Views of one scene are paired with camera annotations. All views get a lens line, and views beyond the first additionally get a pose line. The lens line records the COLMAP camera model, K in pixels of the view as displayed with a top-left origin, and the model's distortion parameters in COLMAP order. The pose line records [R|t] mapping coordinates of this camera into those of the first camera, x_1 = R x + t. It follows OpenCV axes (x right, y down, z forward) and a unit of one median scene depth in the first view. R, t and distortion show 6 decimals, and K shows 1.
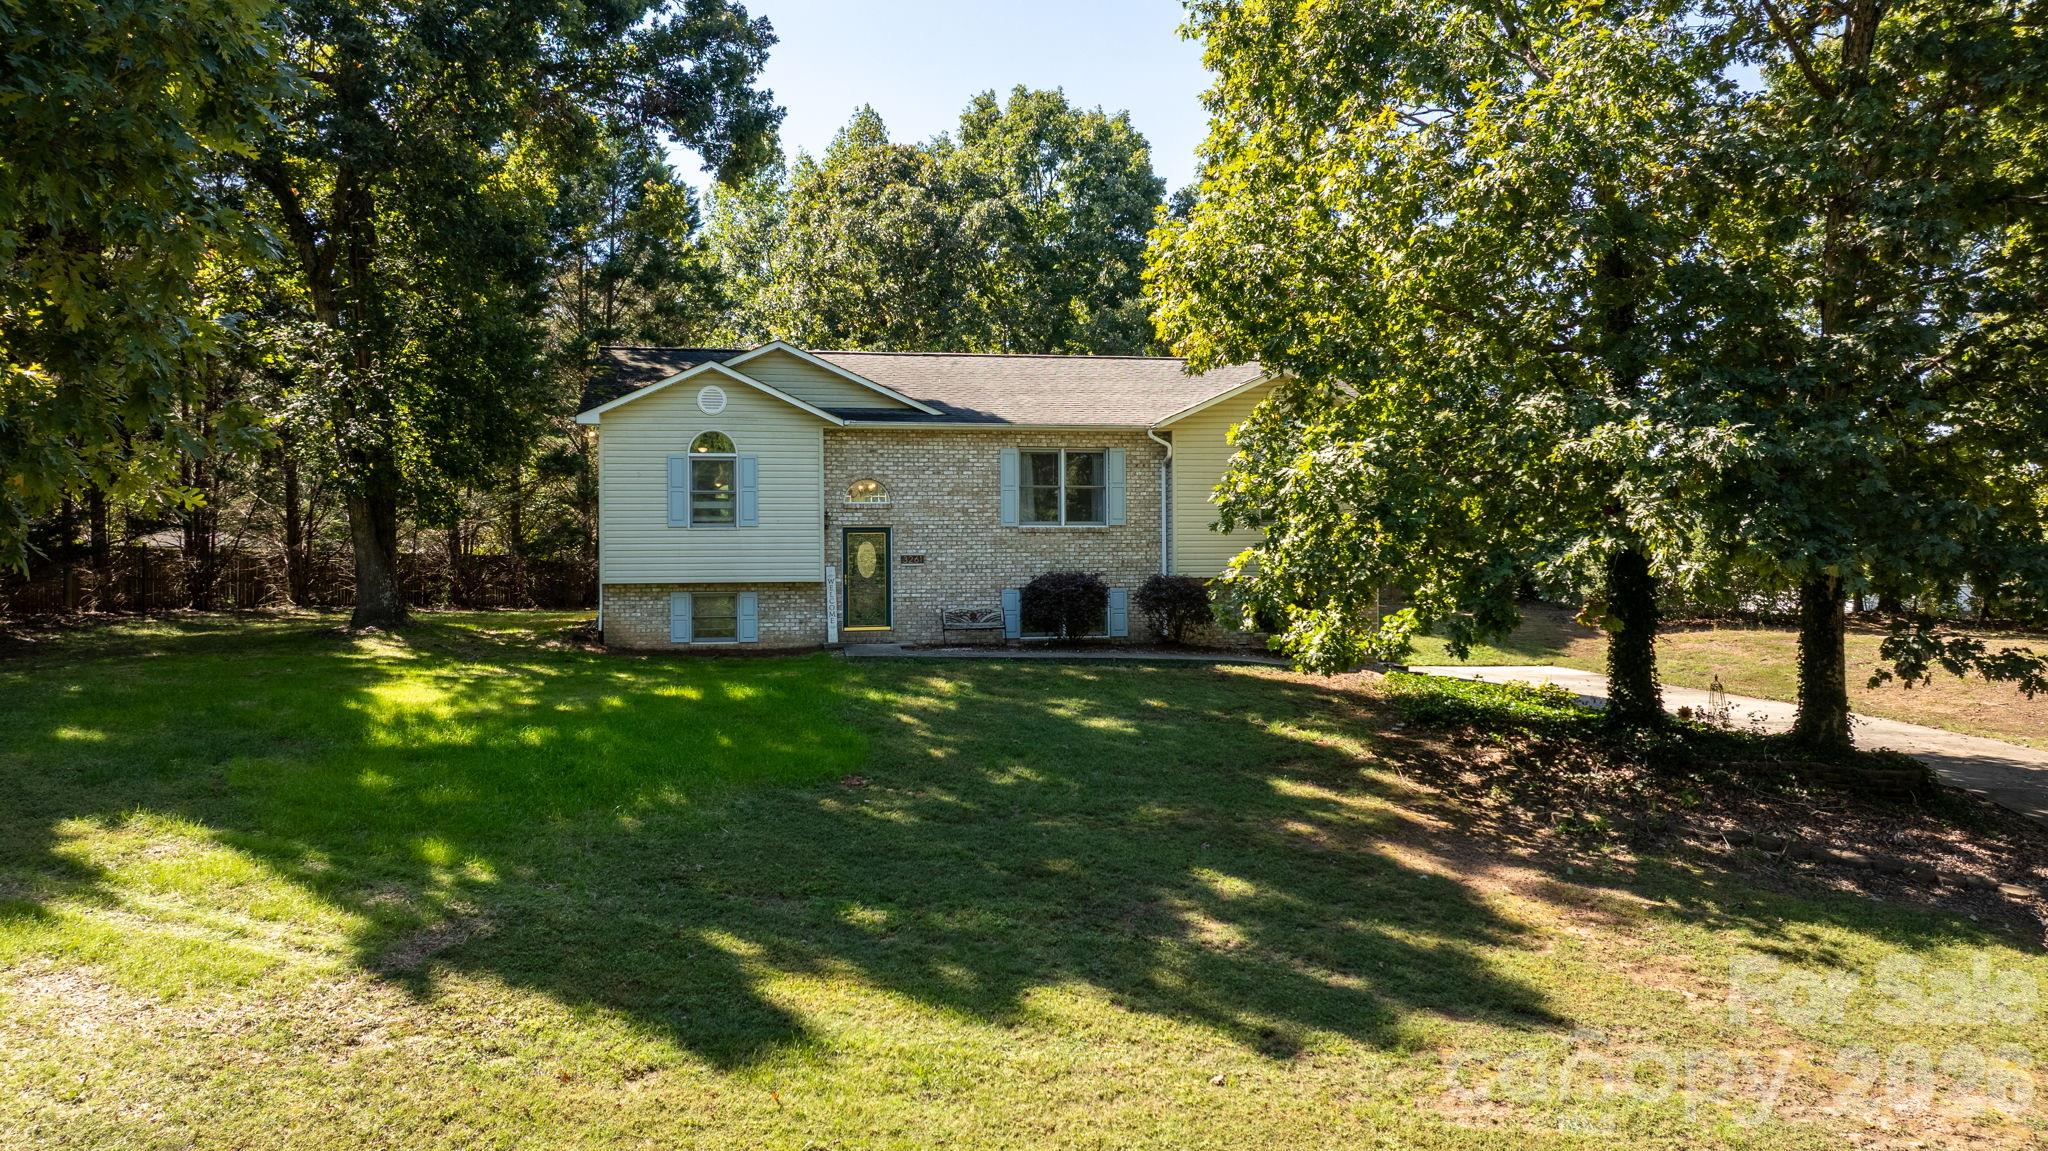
lens RADIAL K [[1438.8, 0, 1024.0], [0, 1438.8, 575.5], [0, 0, 1]] dist [-0.010897, -0.004301]
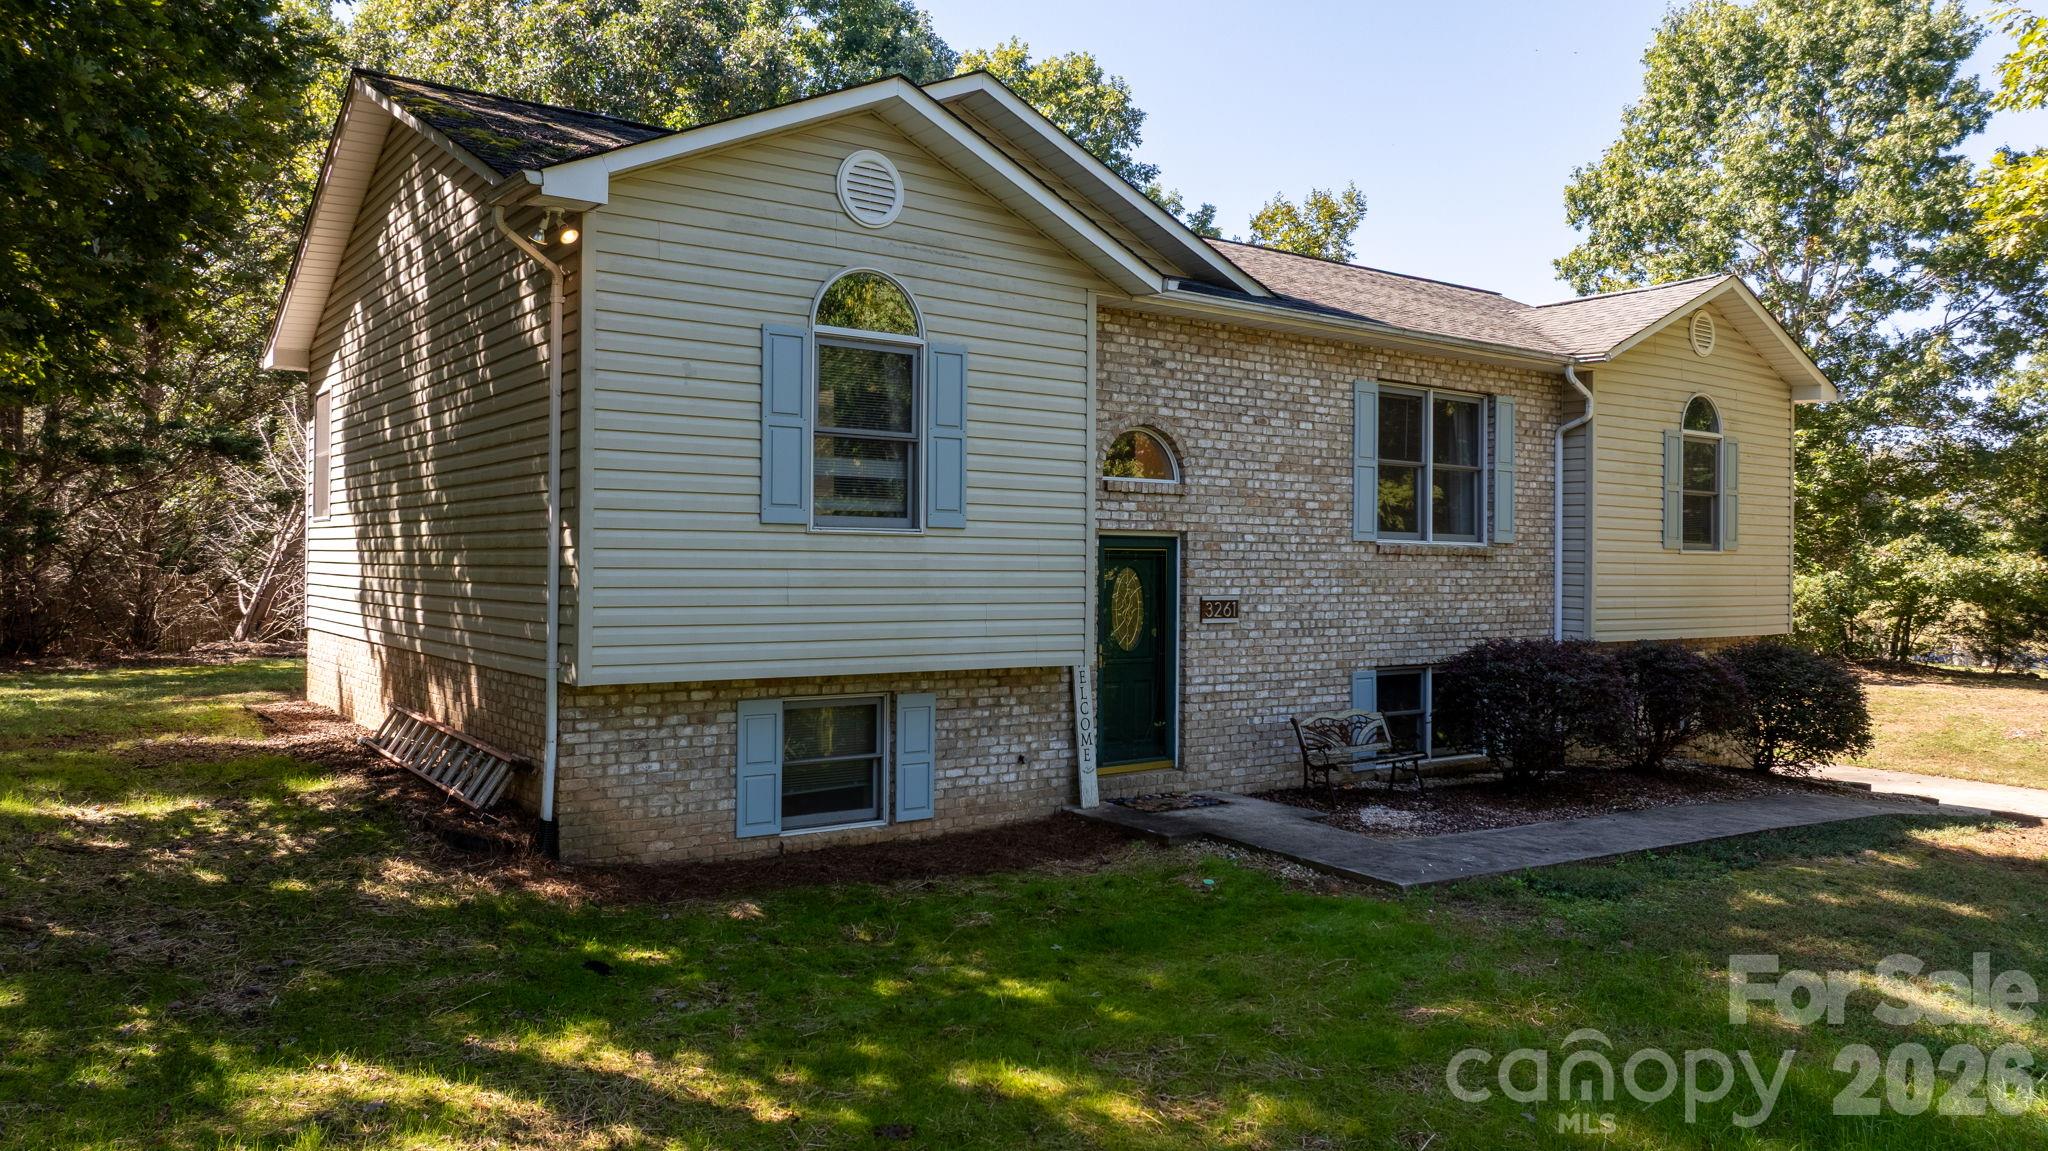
lens RADIAL K [[1438.8, 0, 1024.0], [0, 1438.8, 575.5], [0, 0, 1]] dist [-0.010897, -0.004301]
pose [[0.898781, 0.012219, 0.438228, -0.329578], [-0.011278, 0.999925, -0.004751, -0.018905], [-0.438254, -0.000672, 0.898851, 0.616643]]
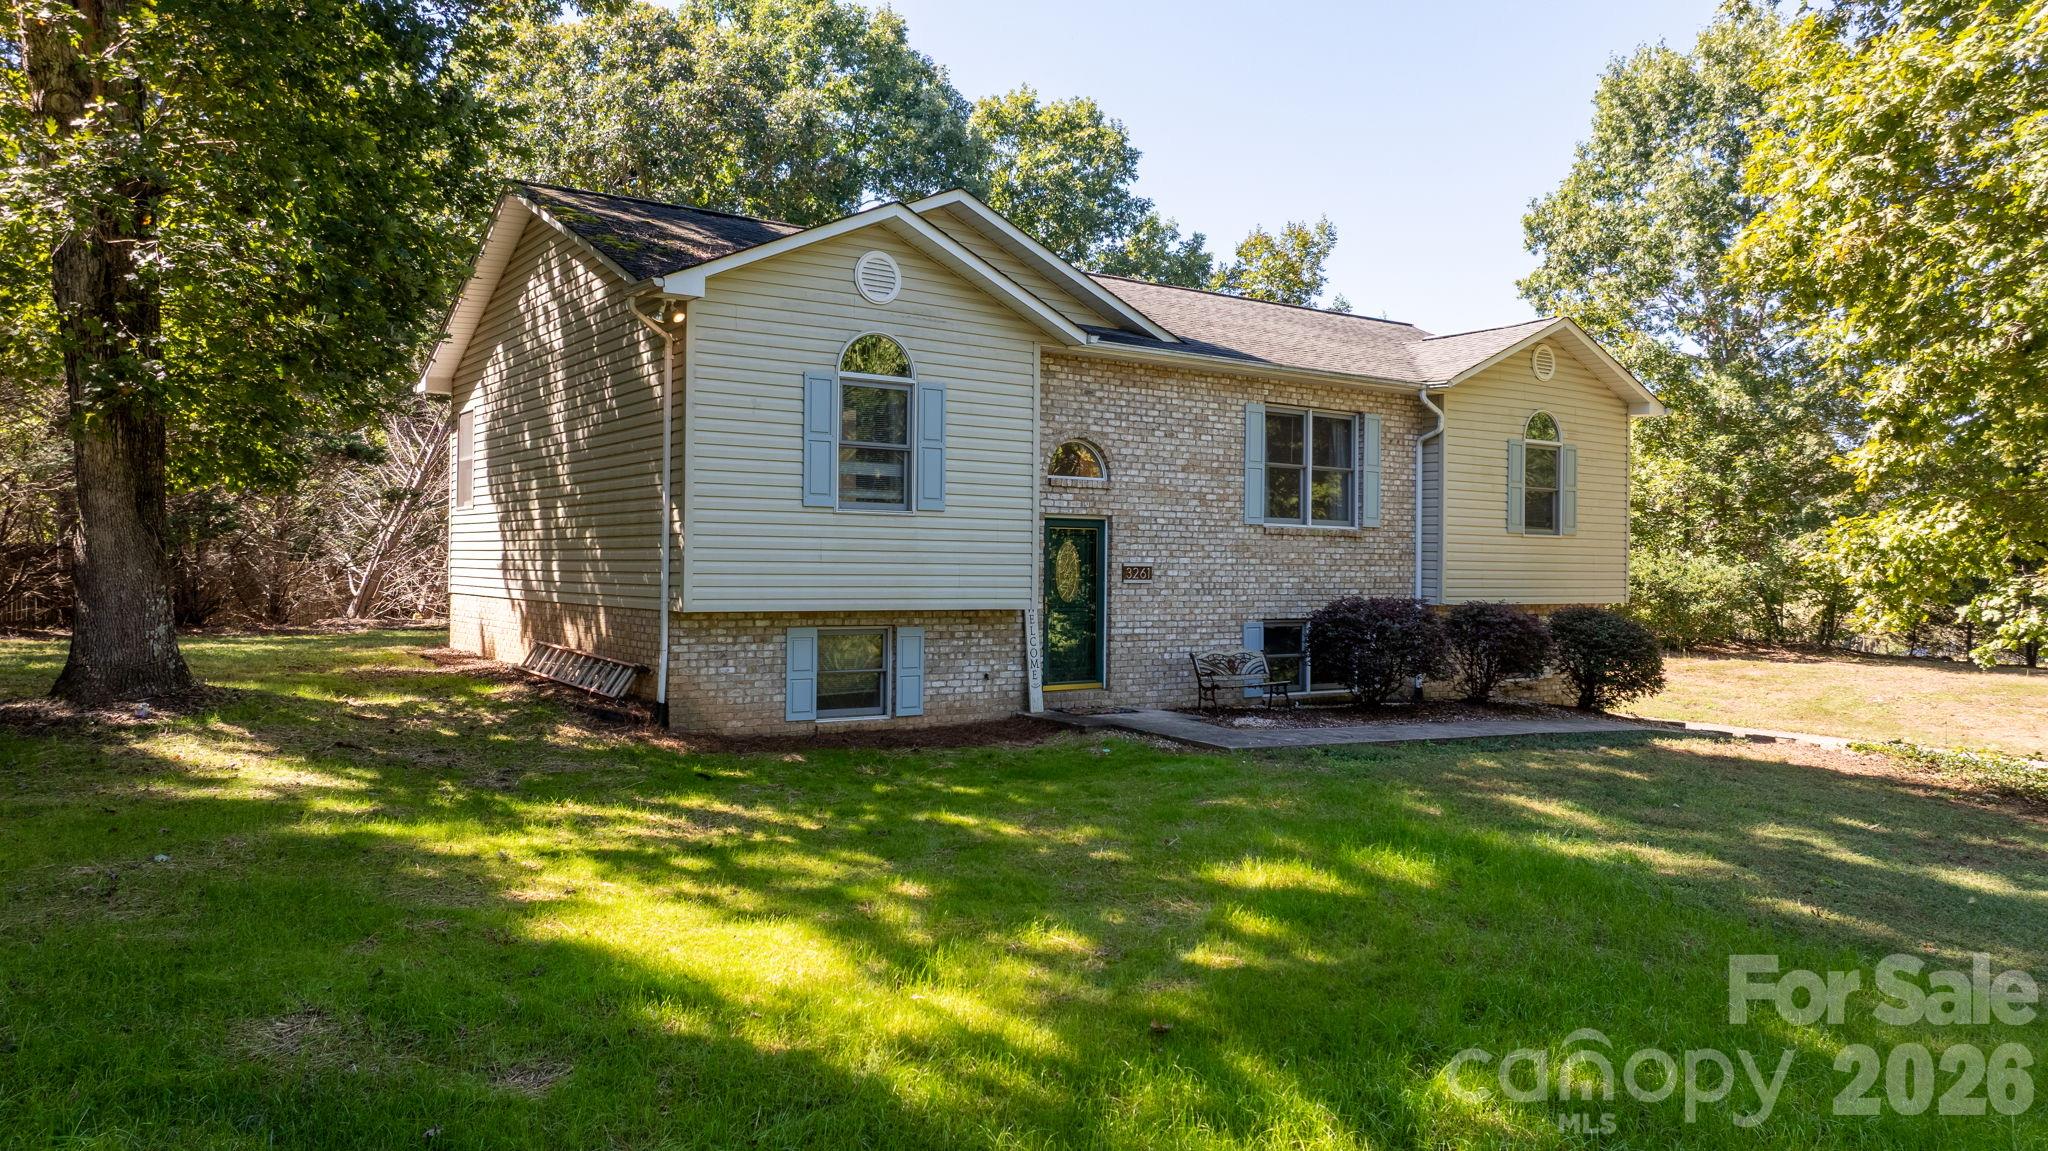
lens RADIAL K [[1438.8, 0, 1024.0], [0, 1438.8, 575.5], [0, 0, 1]] dist [-0.010897, -0.004301]
pose [[0.908437, 0.014560, 0.417768, -0.376832], [-0.013110, 0.999894, -0.006341, -0.005578], [-0.417816, 0.000283, 0.908532, 0.458154]]
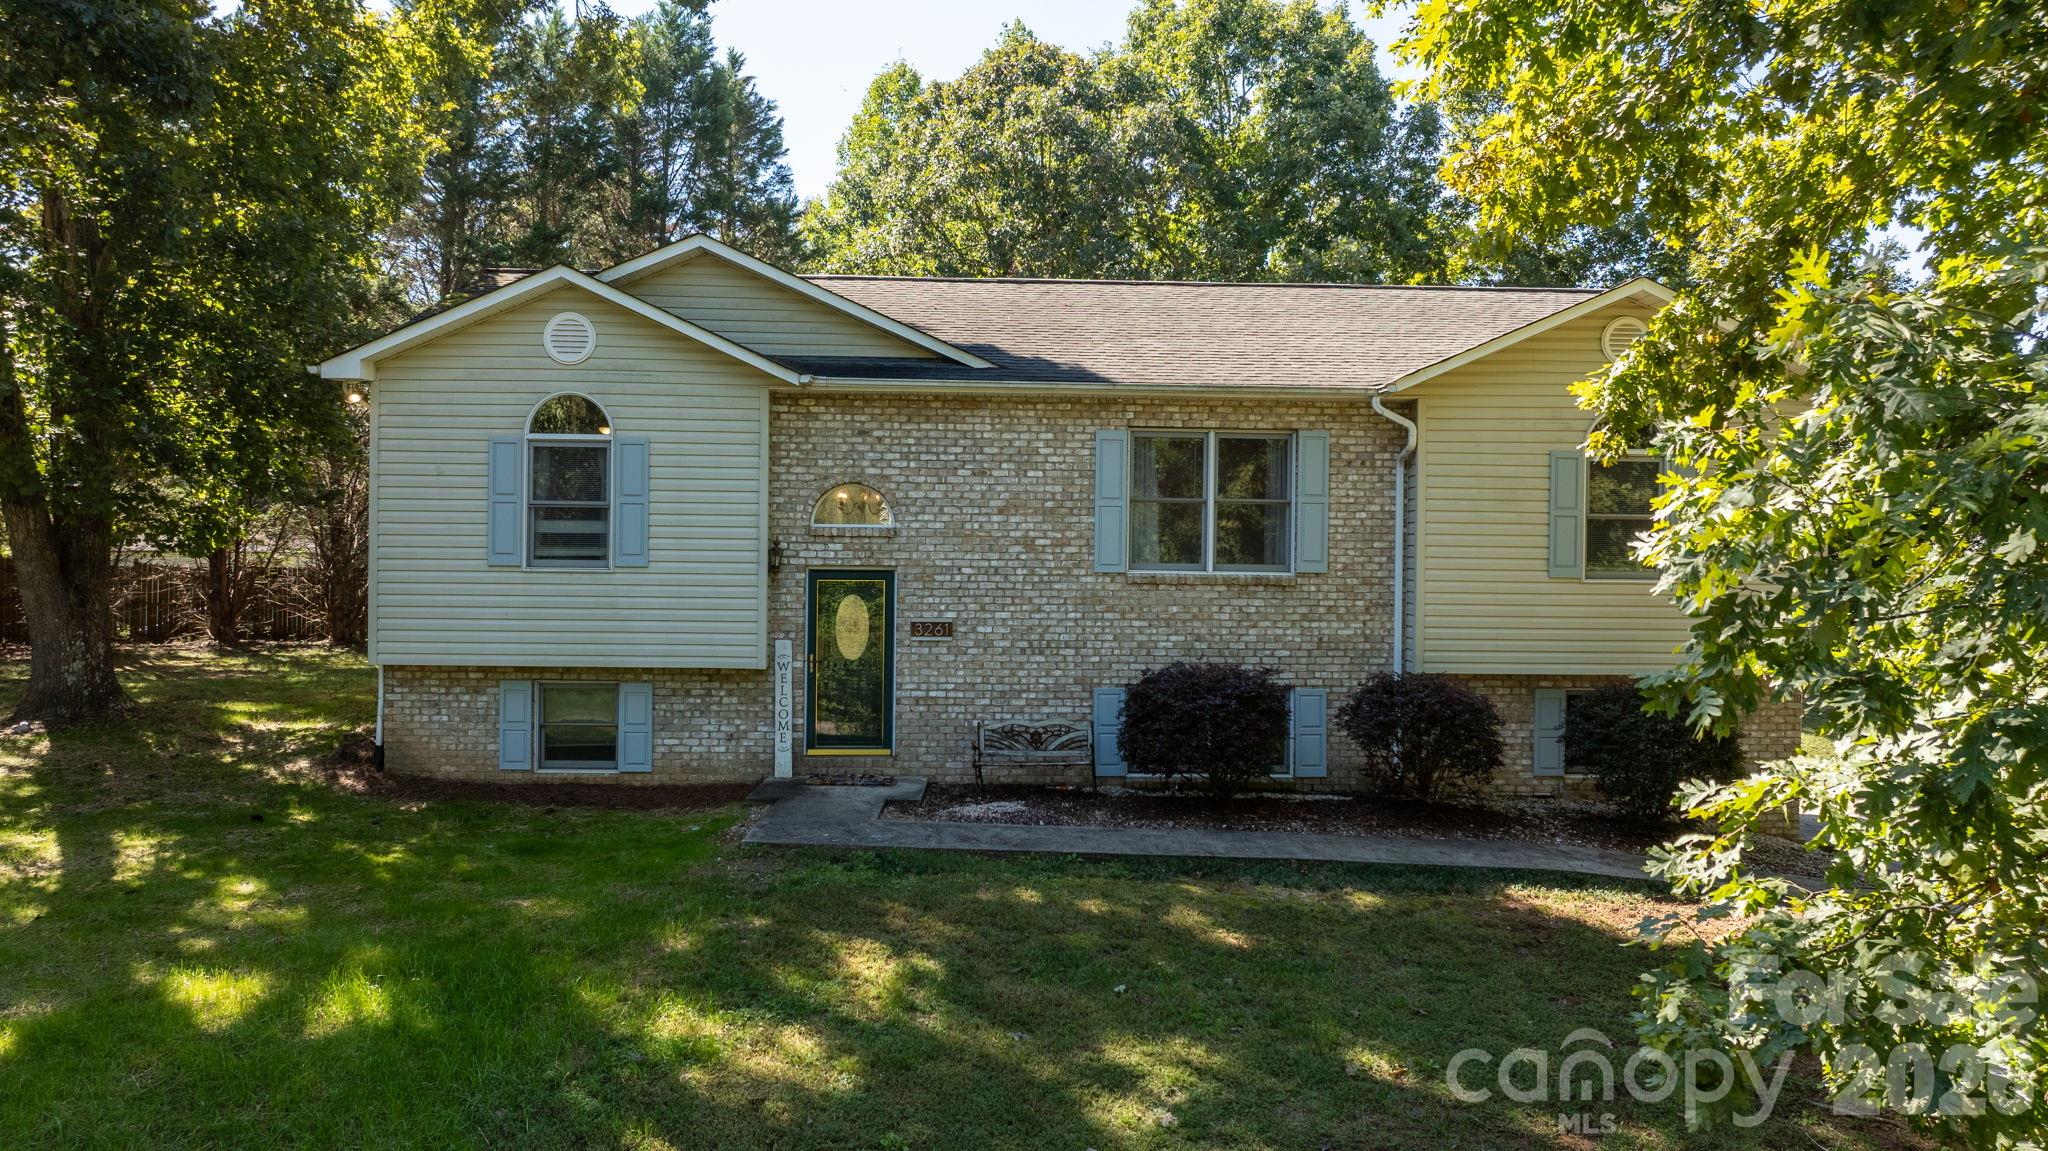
lens RADIAL K [[1438.8, 0, 1024.0], [0, 1438.8, 575.5], [0, 0, 1]] dist [-0.010897, -0.004301]
pose [[0.989571, 0.019023, -0.142787, 0.035901], [-0.019235, 0.999815, -0.000107, -0.032358], [0.142758, 0.002853, 0.989753, 0.455526]]
